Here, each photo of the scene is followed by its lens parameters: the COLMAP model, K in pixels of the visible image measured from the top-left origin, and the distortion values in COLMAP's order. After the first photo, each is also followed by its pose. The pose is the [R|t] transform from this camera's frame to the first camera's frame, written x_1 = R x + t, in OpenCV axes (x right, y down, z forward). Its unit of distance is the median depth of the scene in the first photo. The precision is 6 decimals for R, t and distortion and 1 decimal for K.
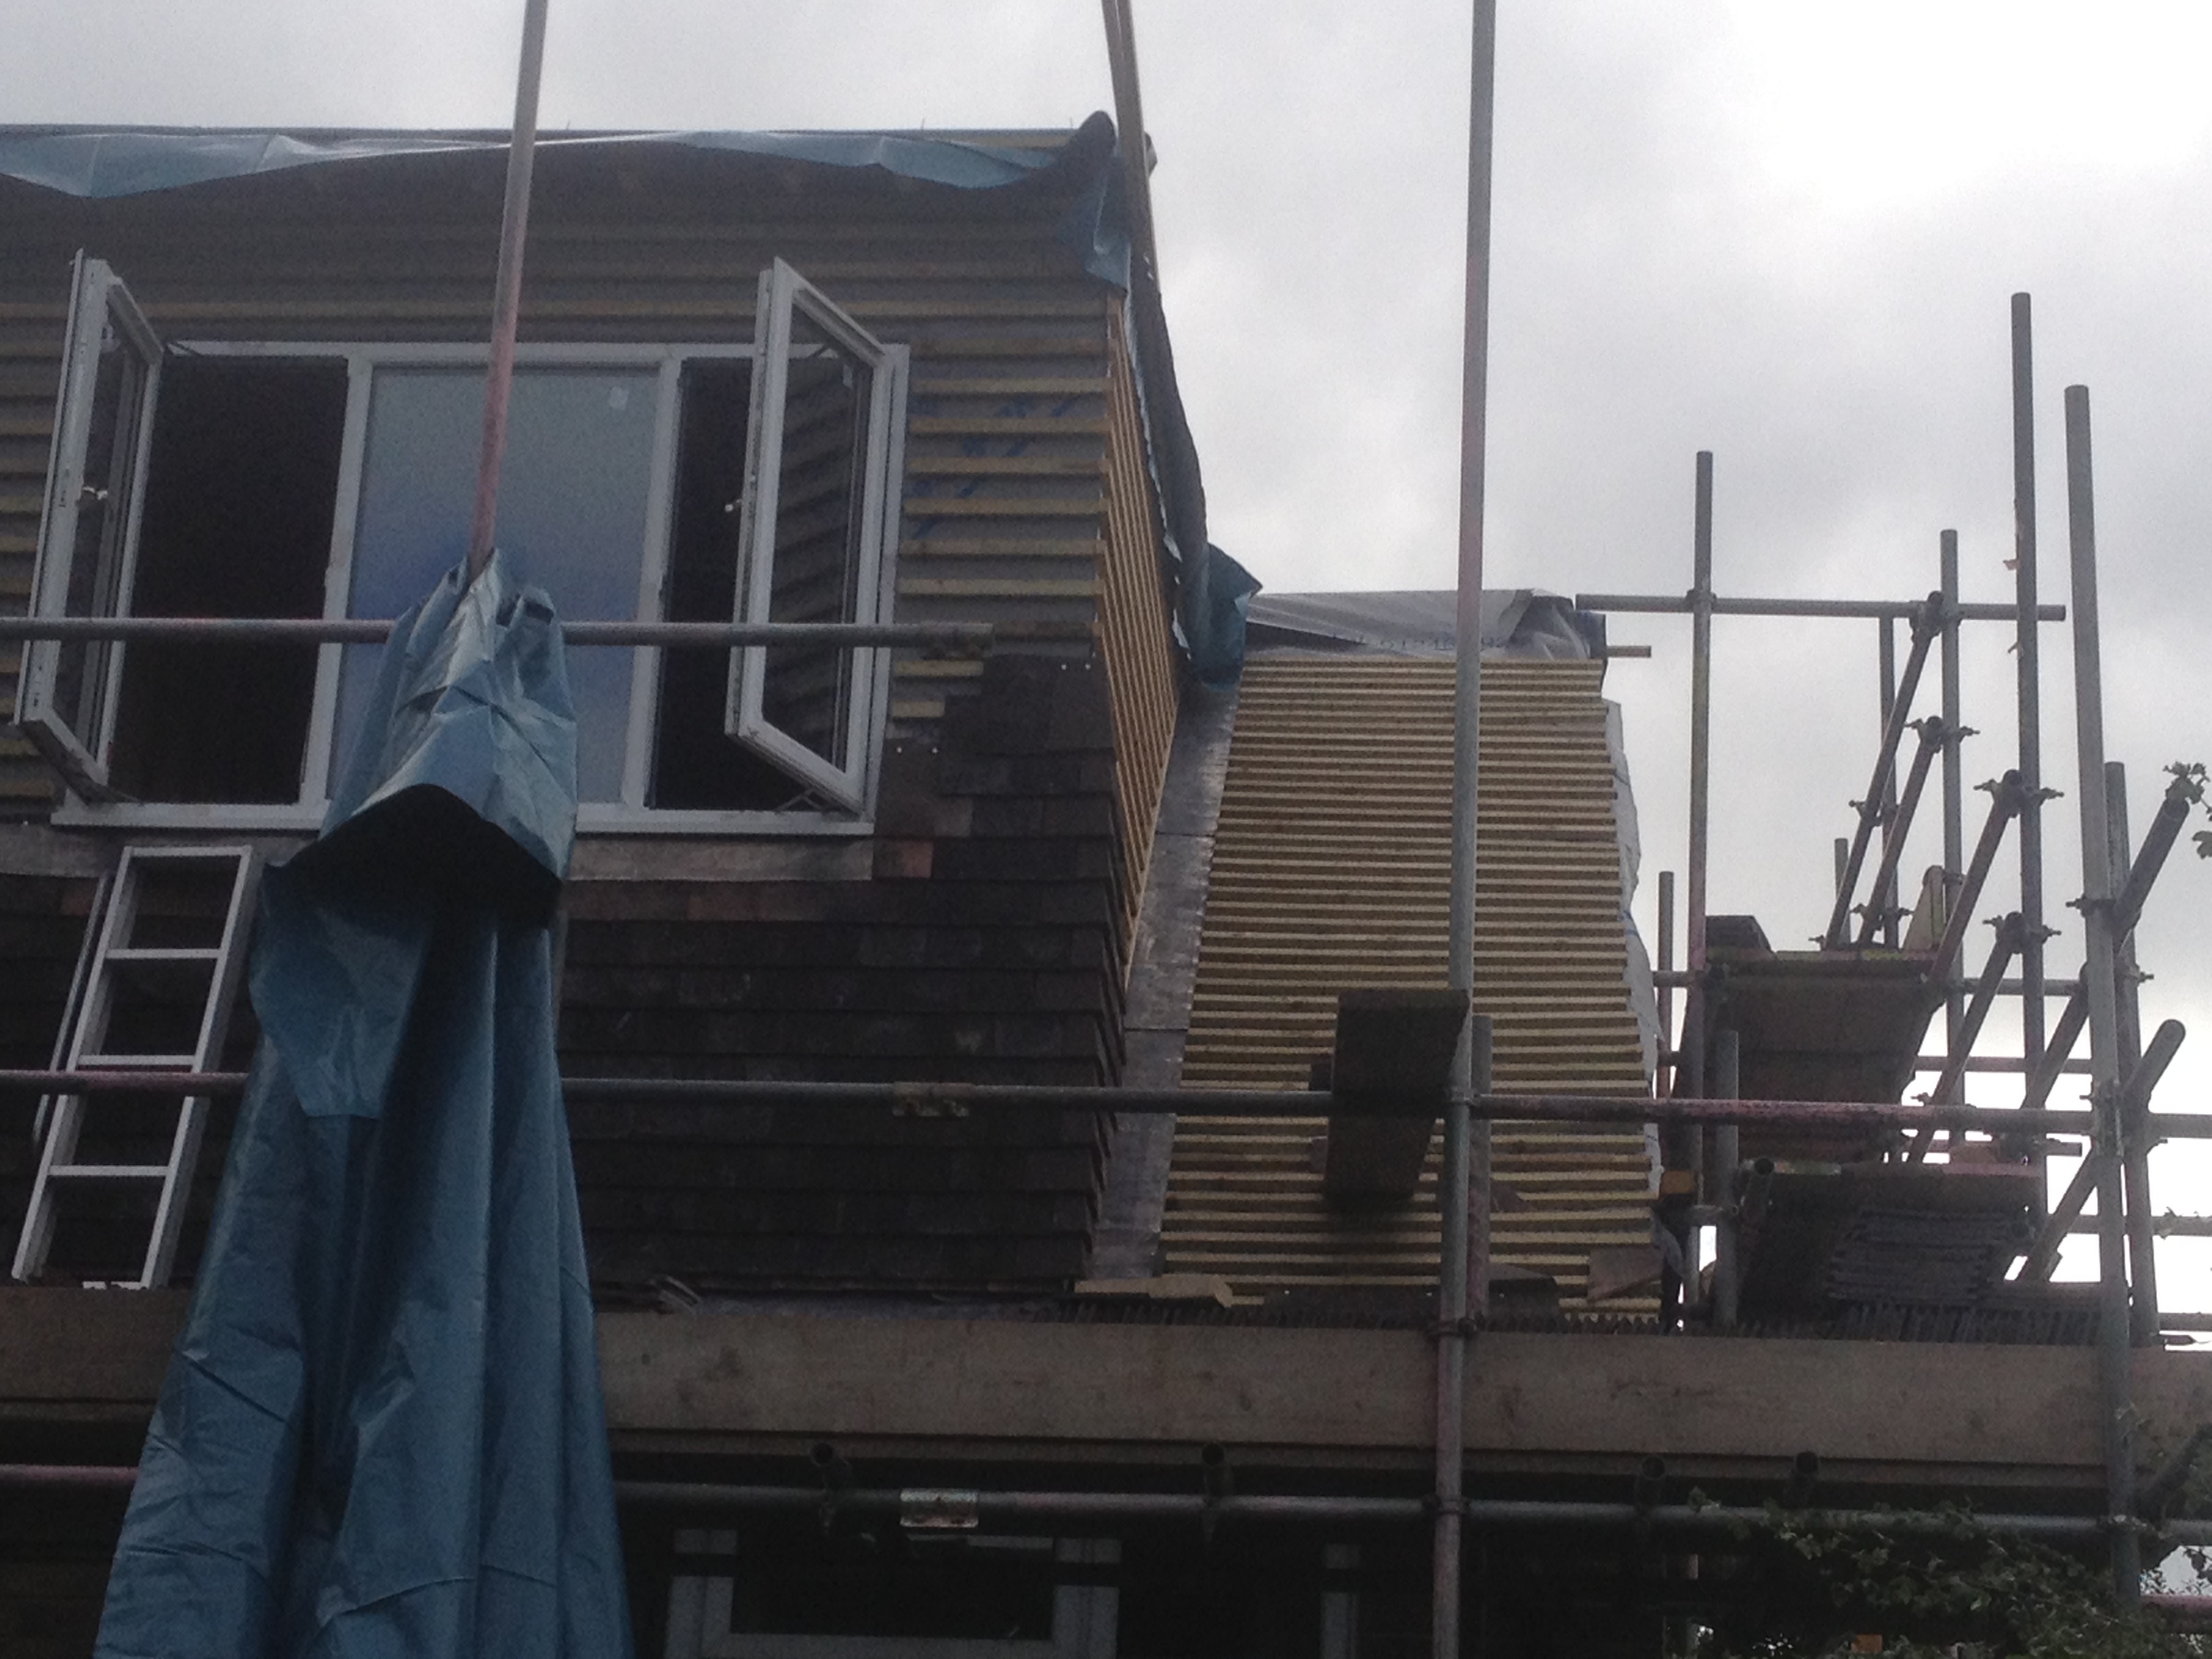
lens RADIAL K [[4244.6, 0, 1106.0], [0, 4244.6, 829.5], [0, 0, 1]] dist [0.046977, 0.054258]
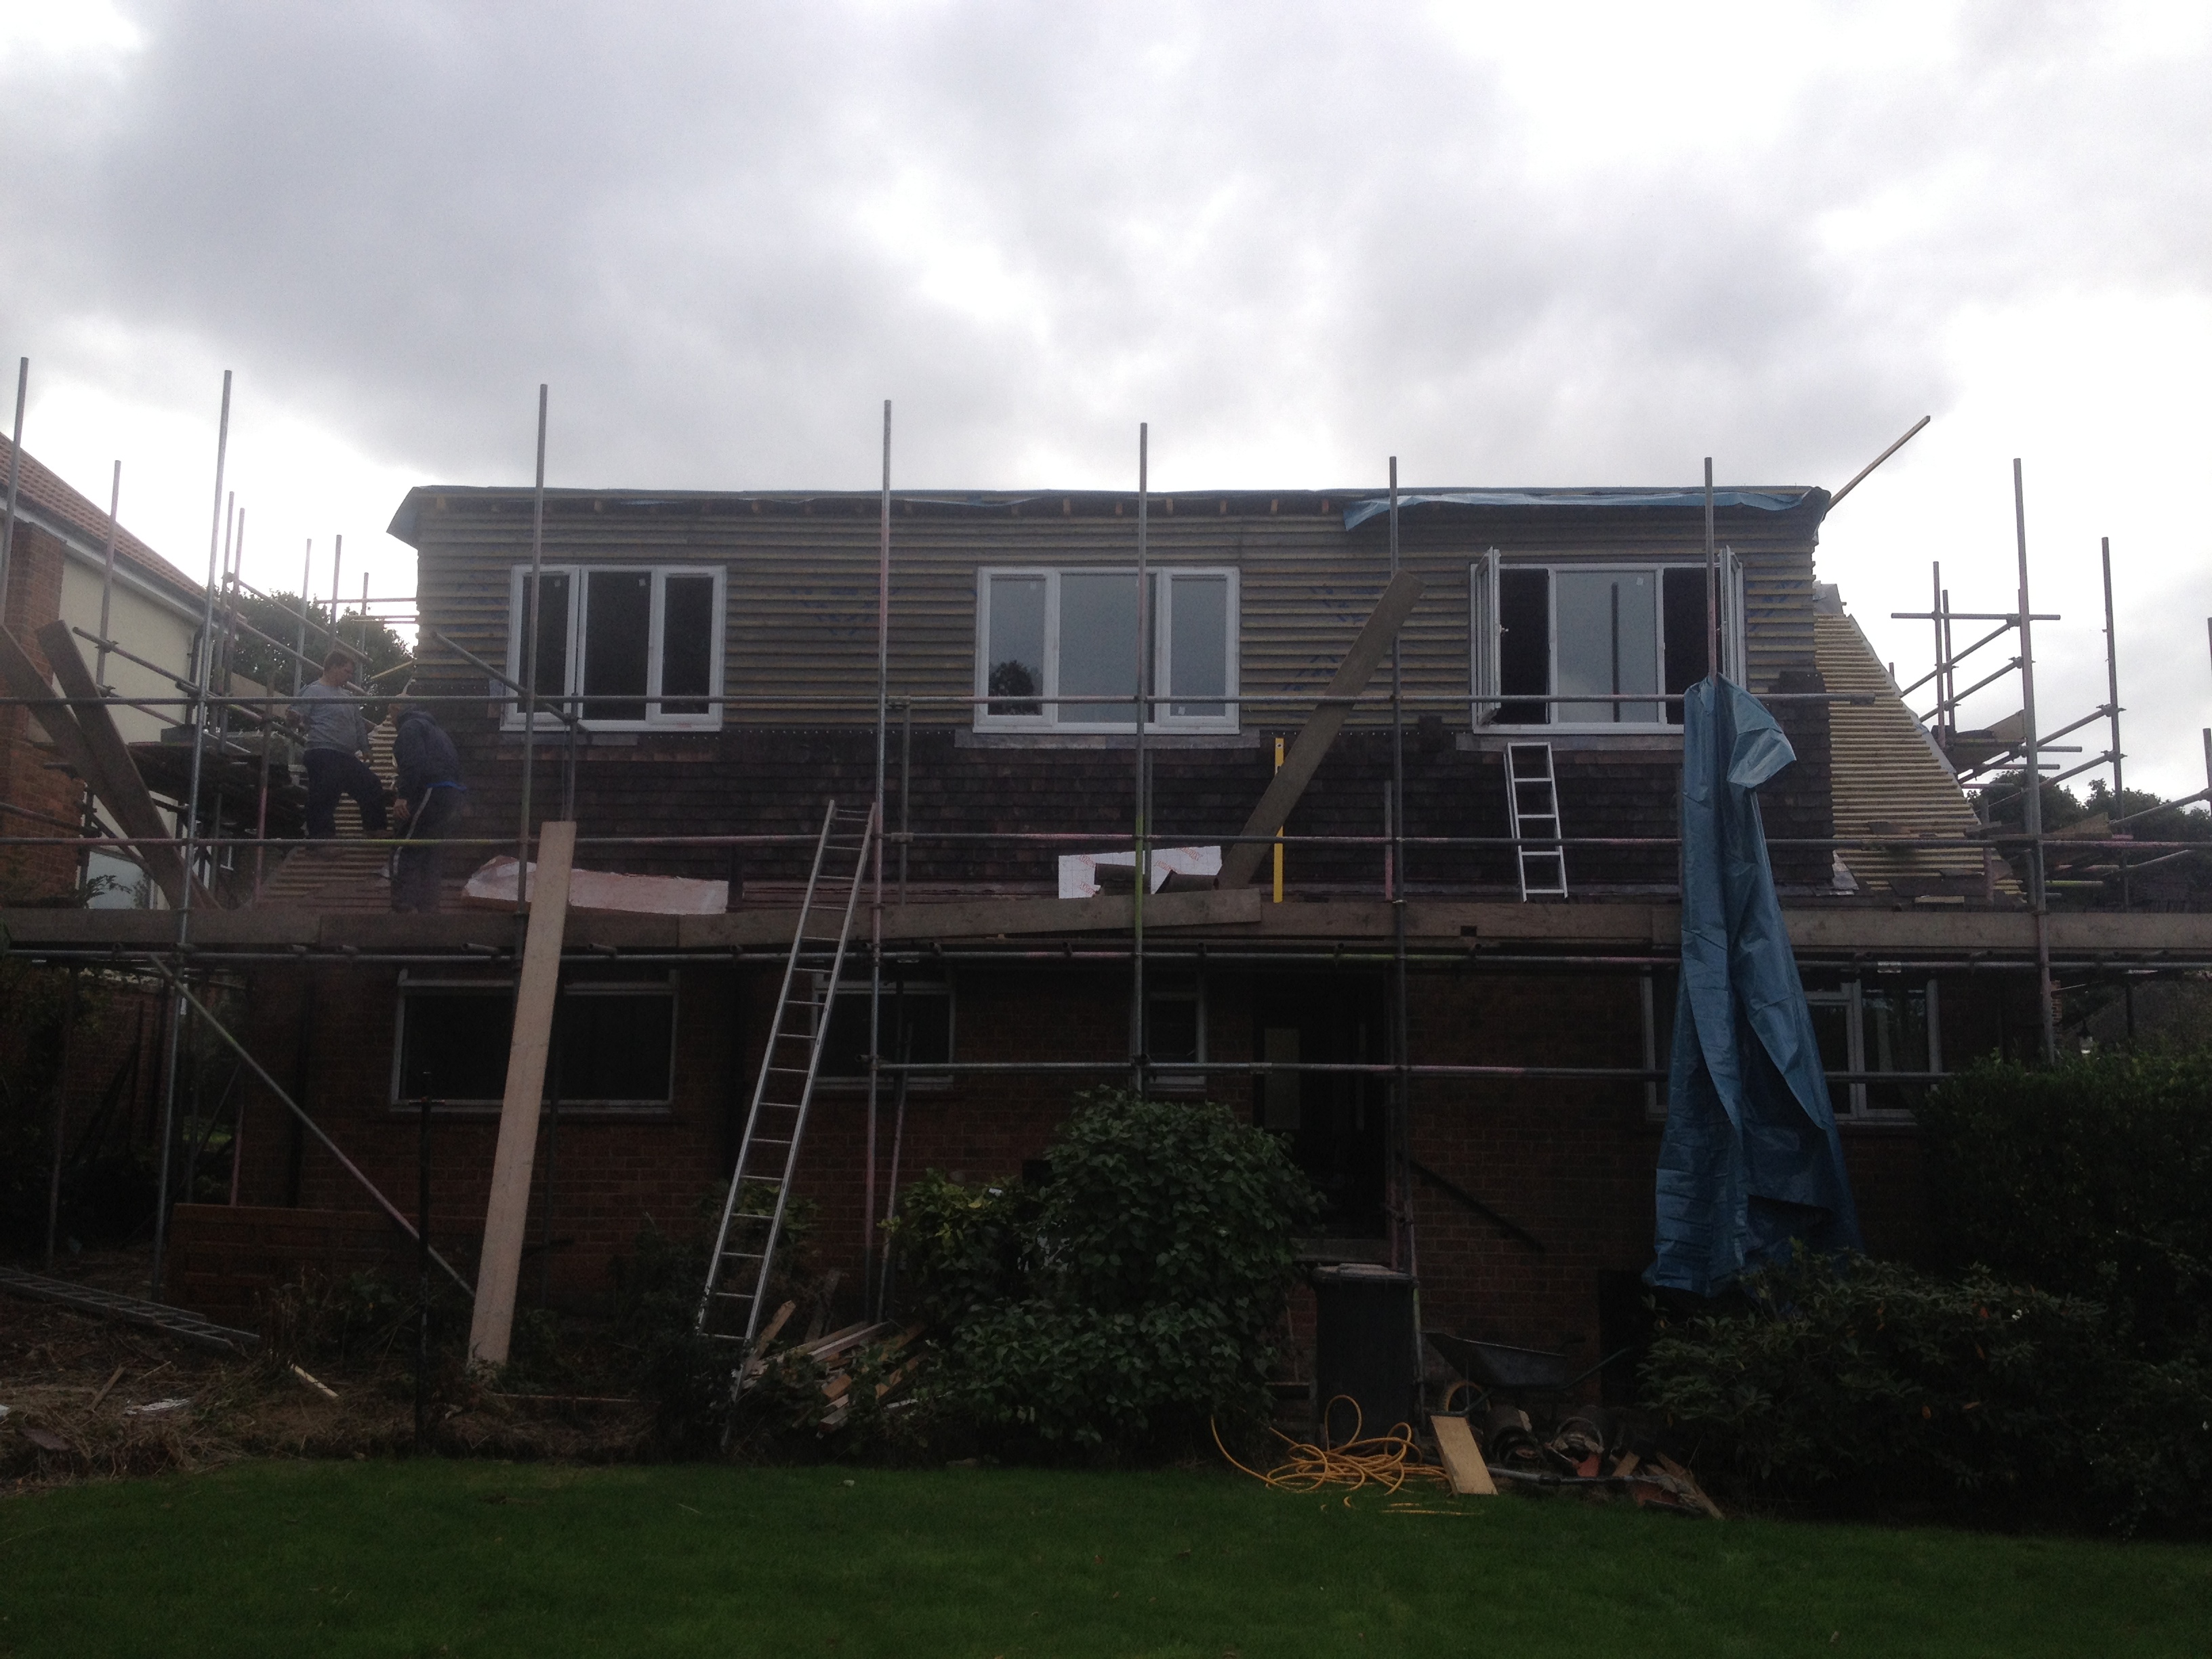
lens RADIAL K [[2243.8, 0, 1106.0], [0, 2243.8, 829.5], [0, 0, 1]] dist [0.021521, -0.027008]
pose [[0.998695, -0.023738, 0.045225, -0.629717], [0.016187, 0.986895, 0.160551, -0.210975], [-0.048443, -0.159610, 0.985991, -0.621732]]
